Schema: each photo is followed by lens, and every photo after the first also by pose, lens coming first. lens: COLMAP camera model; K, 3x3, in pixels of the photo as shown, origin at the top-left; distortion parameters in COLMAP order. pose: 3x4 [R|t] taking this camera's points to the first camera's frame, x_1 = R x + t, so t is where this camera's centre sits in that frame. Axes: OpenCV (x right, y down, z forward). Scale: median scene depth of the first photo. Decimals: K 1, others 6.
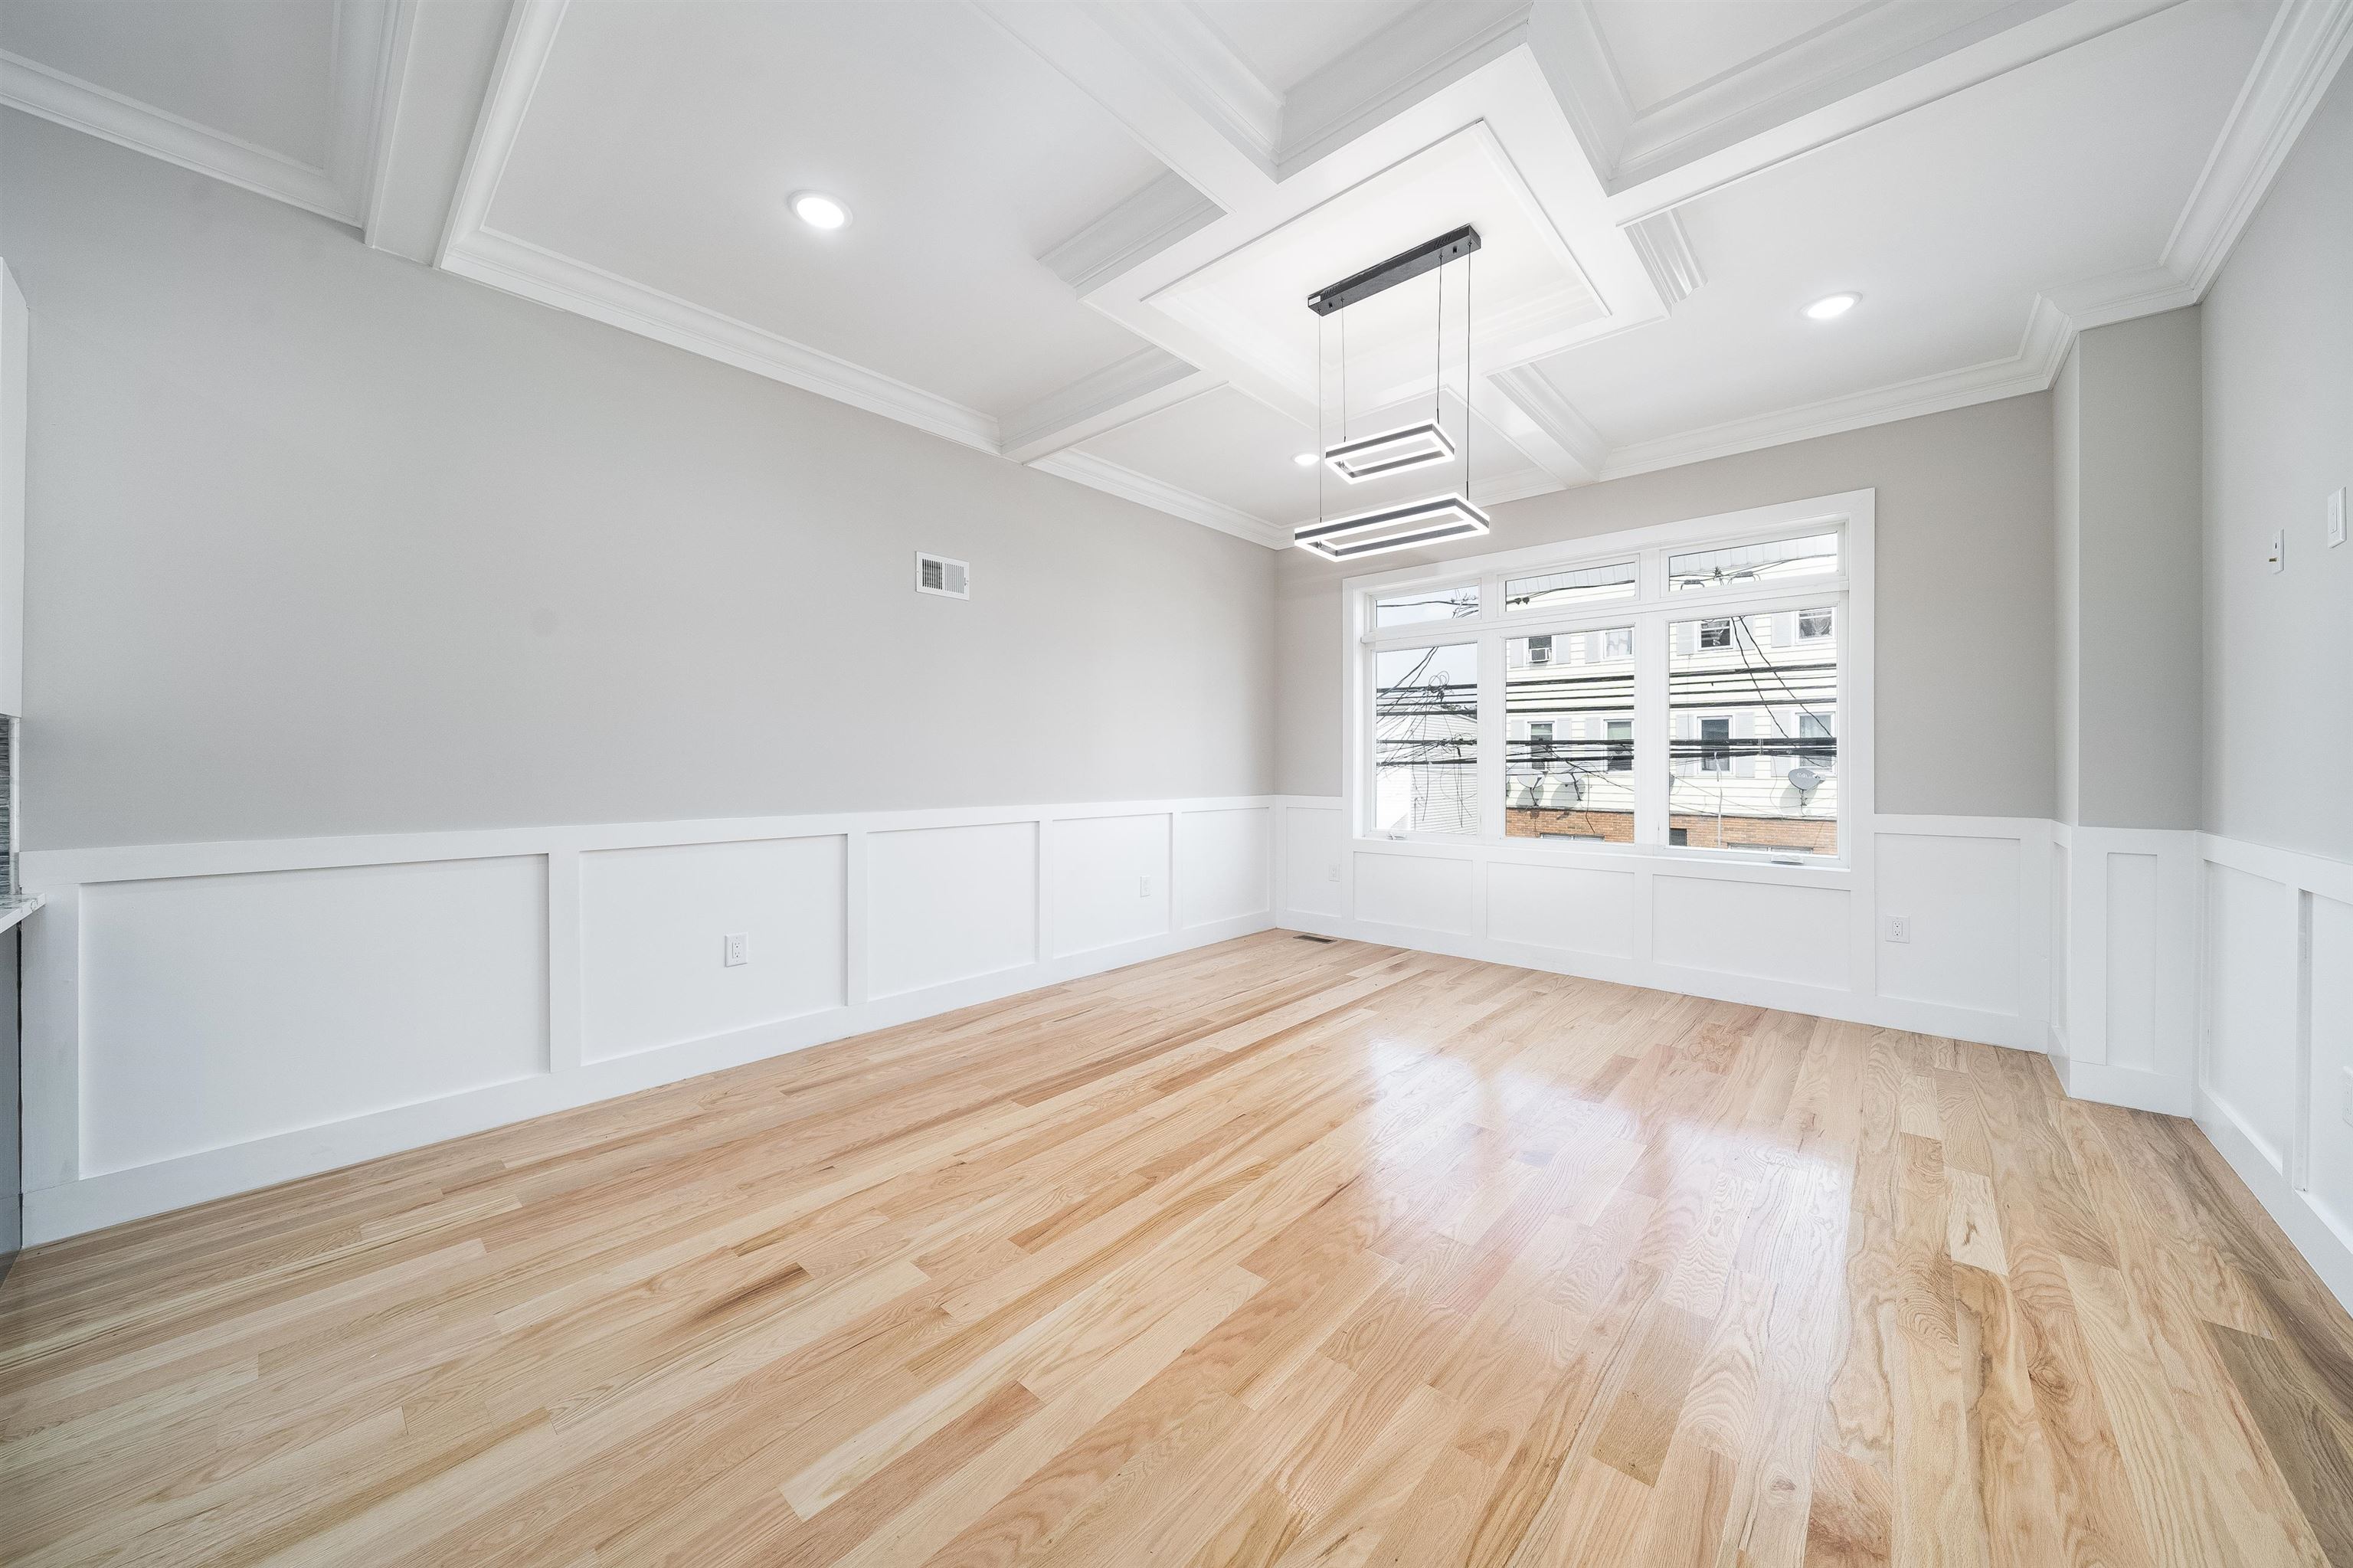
lens RADIAL K [[816.5, 0, 1150.5], [0, 816.5, 753.4], [0, 0, 1]] dist [-0.003499, -0.000128]
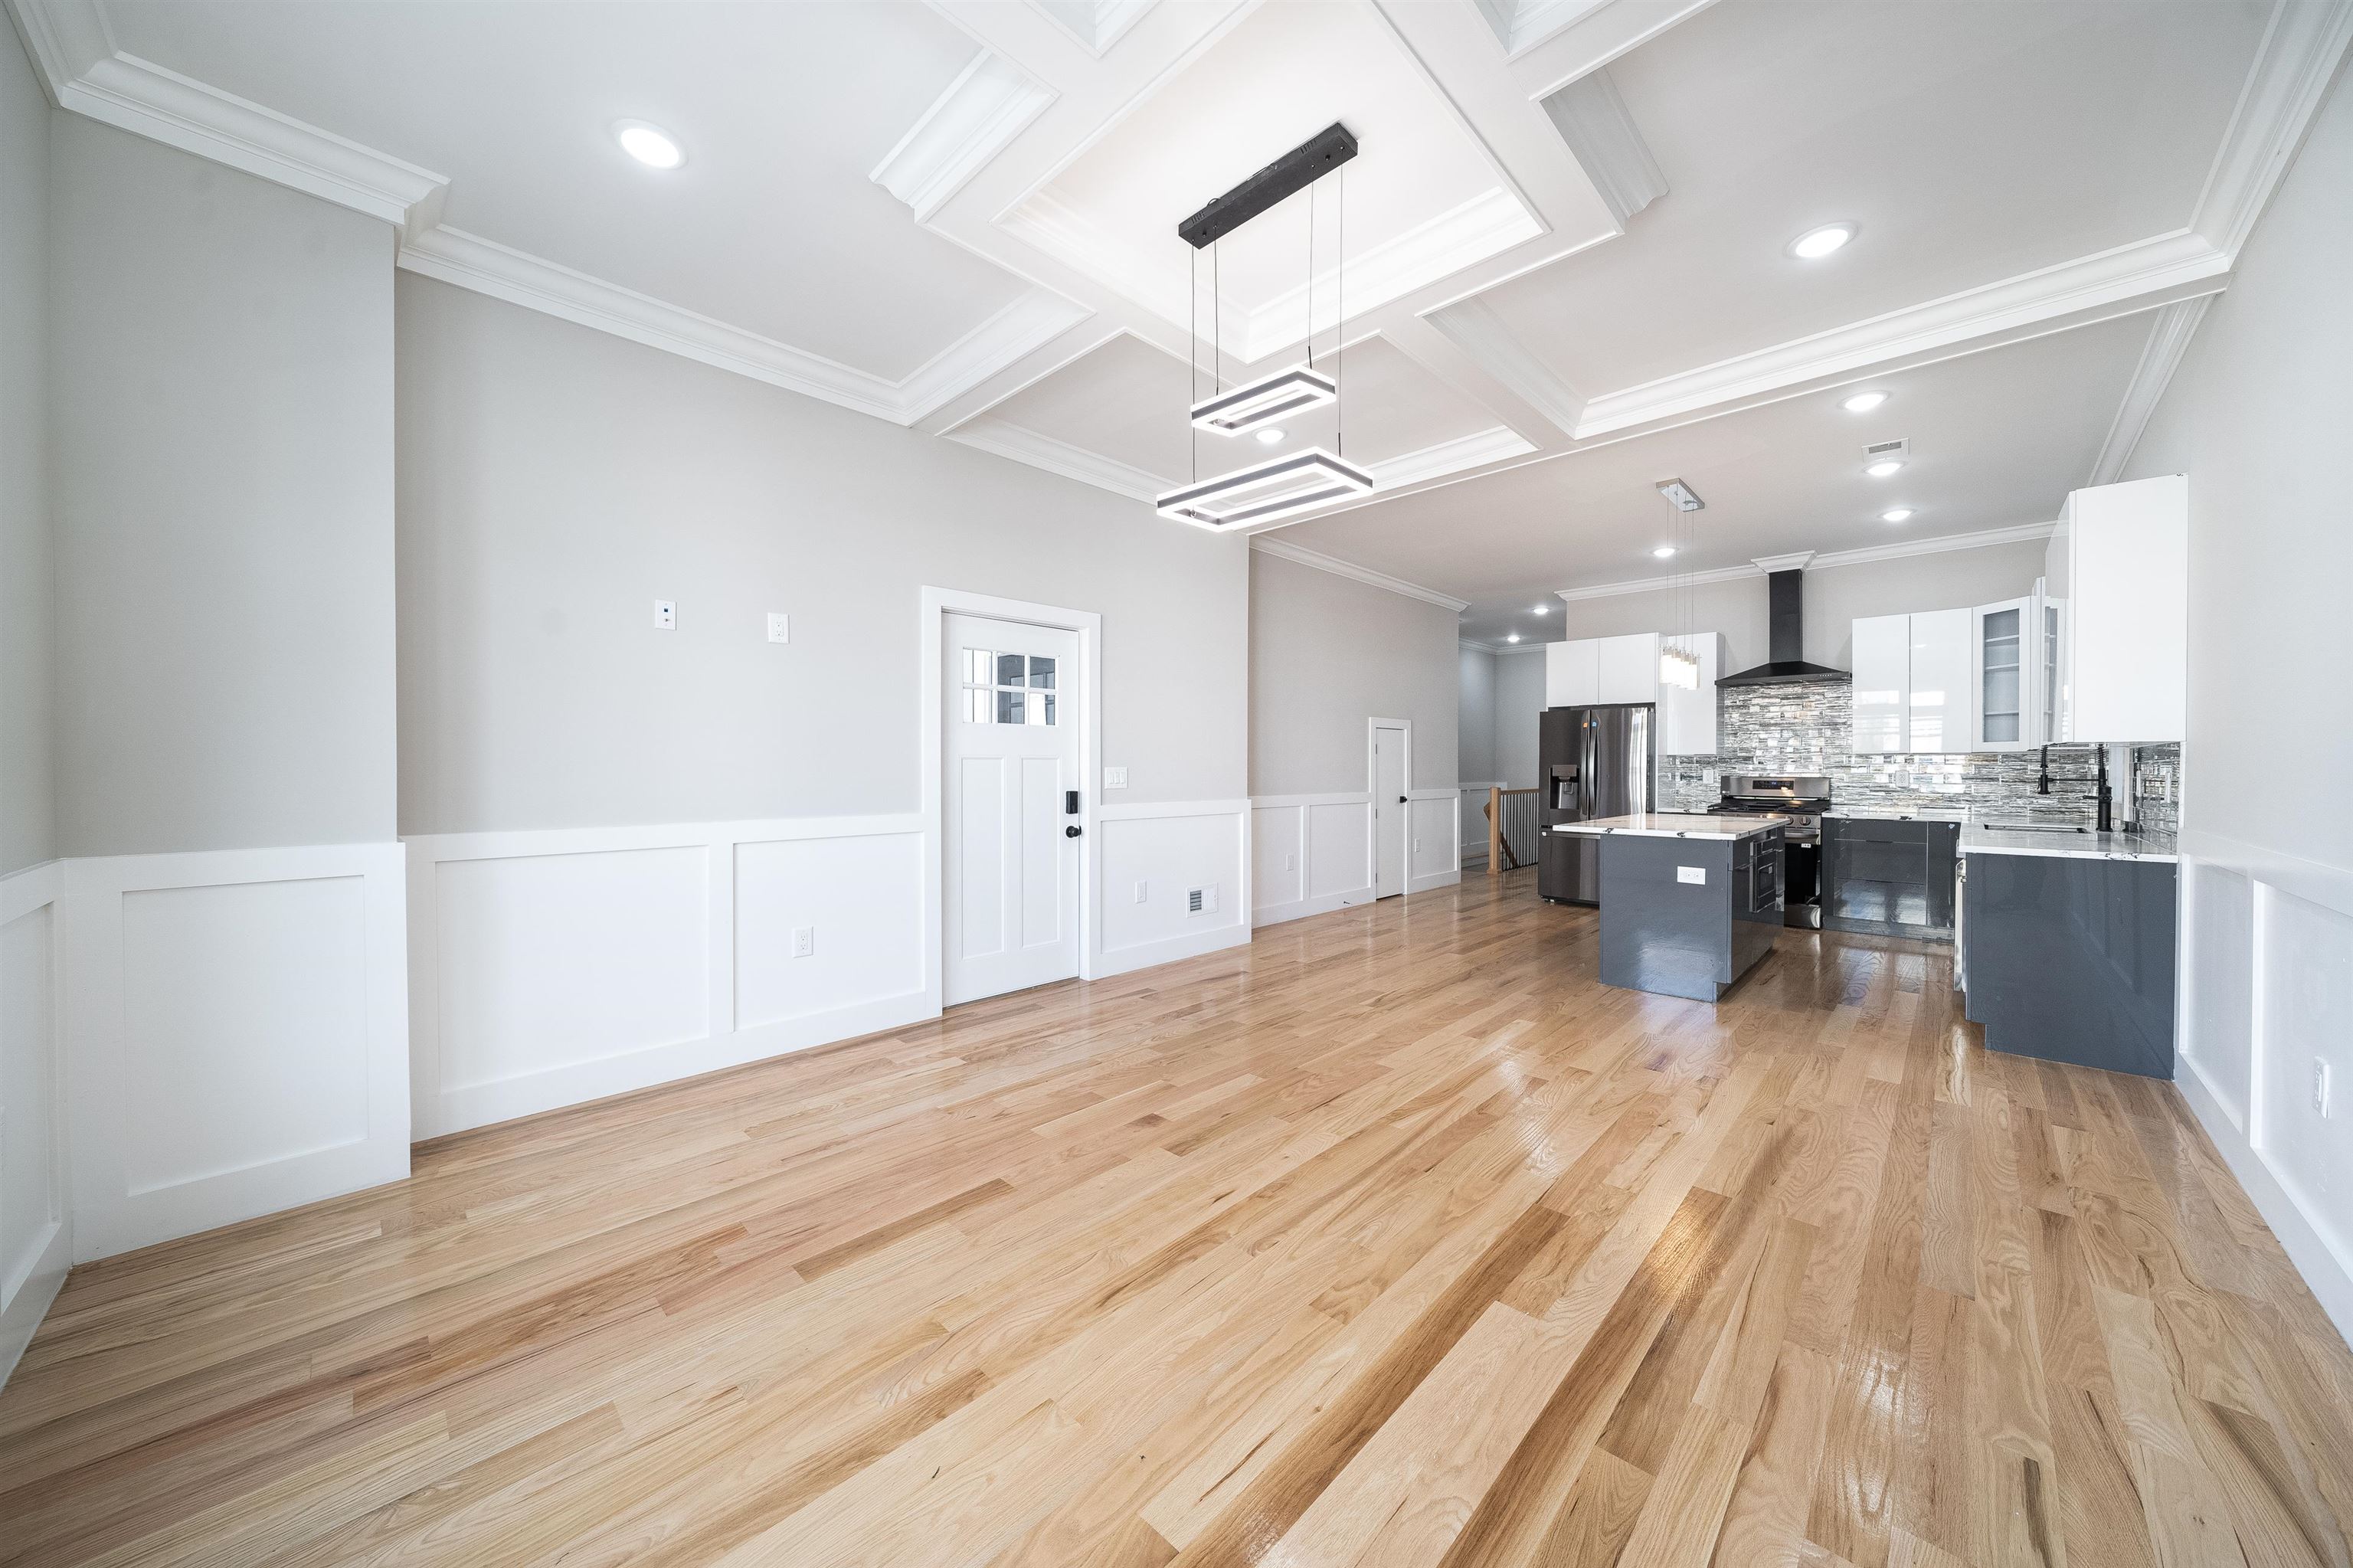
lens RADIAL K [[816.5, 0, 1184.0], [0, 816.5, 771.3], [0, 0, 1]] dist [-0.003499, -0.000128]
pose [[-0.999941, -0.003366, 0.010367, 0.460649], [-0.003425, 0.999978, -0.005619, 0.025972], [-0.010347, -0.005654, -0.999930, 2.366039]]
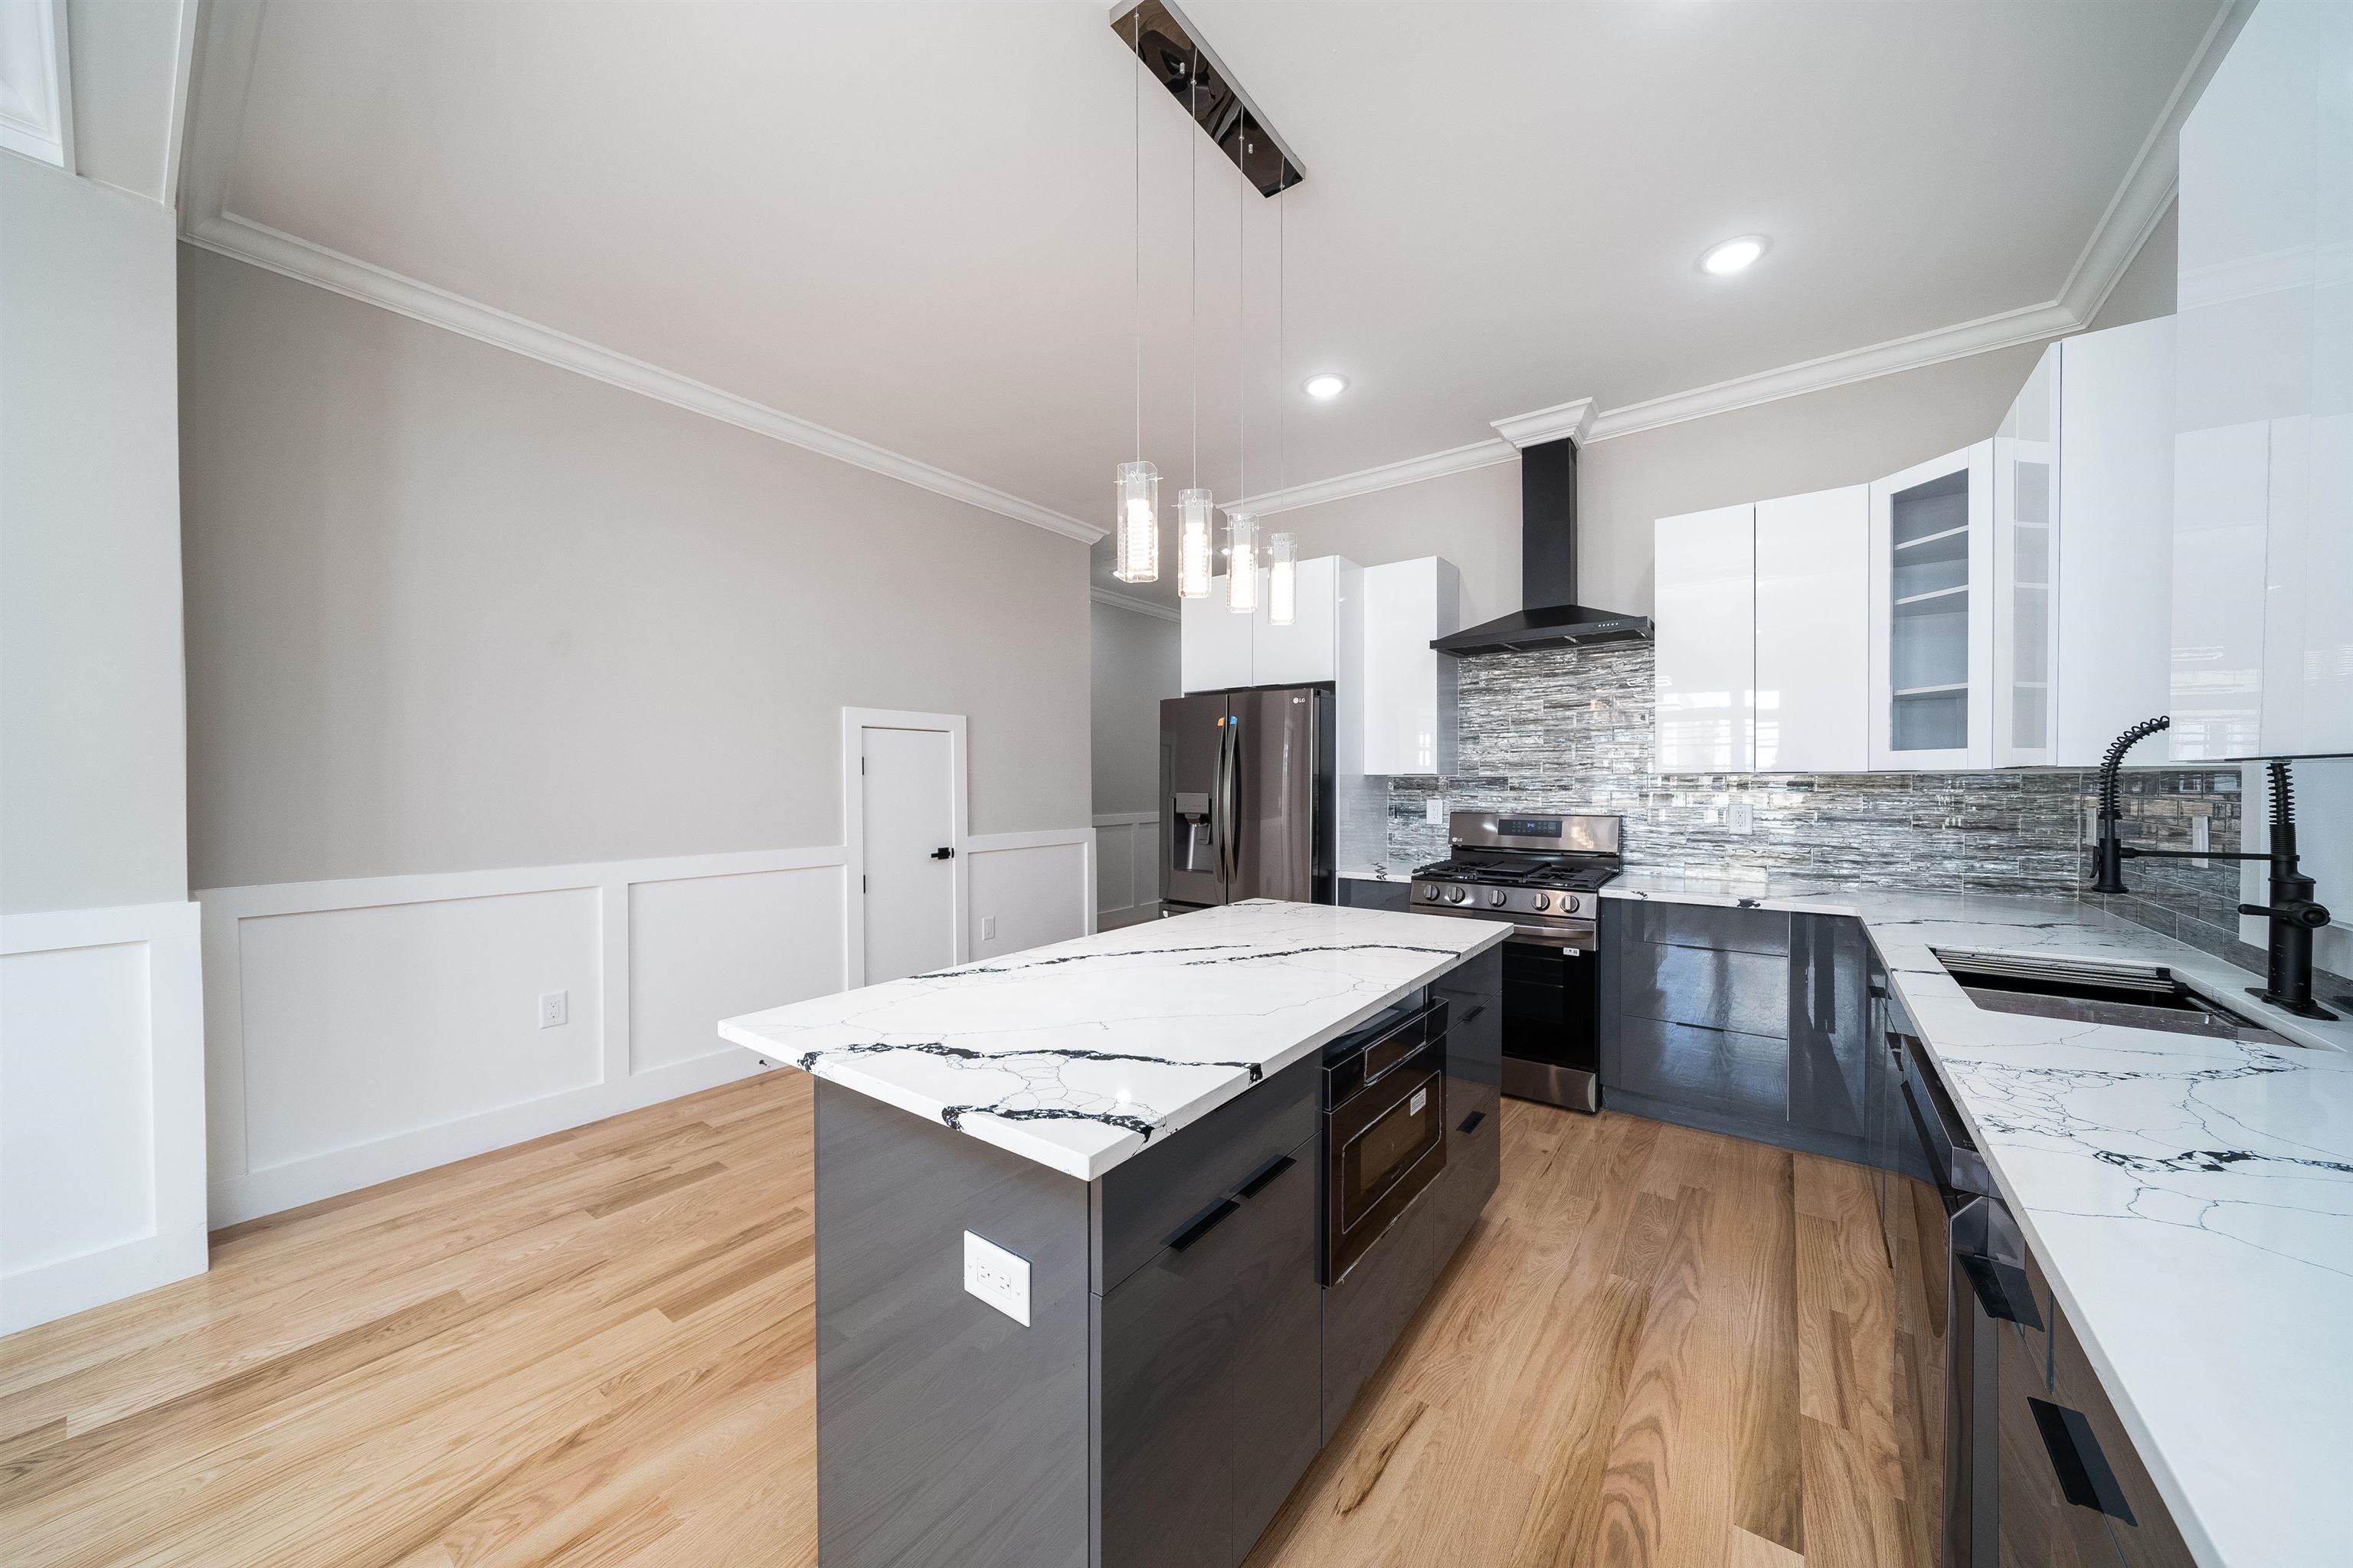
lens RADIAL K [[816.5, 0, 1172.0], [0, 816.5, 787.8], [0, 0, 1]] dist [-0.003499, -0.000128]
pose [[-0.993973, 0.002542, -0.109593, -0.779838], [0.002753, 0.999995, -0.001781, -0.032738], [0.109588, -0.002072, -0.993975, 0.909595]]
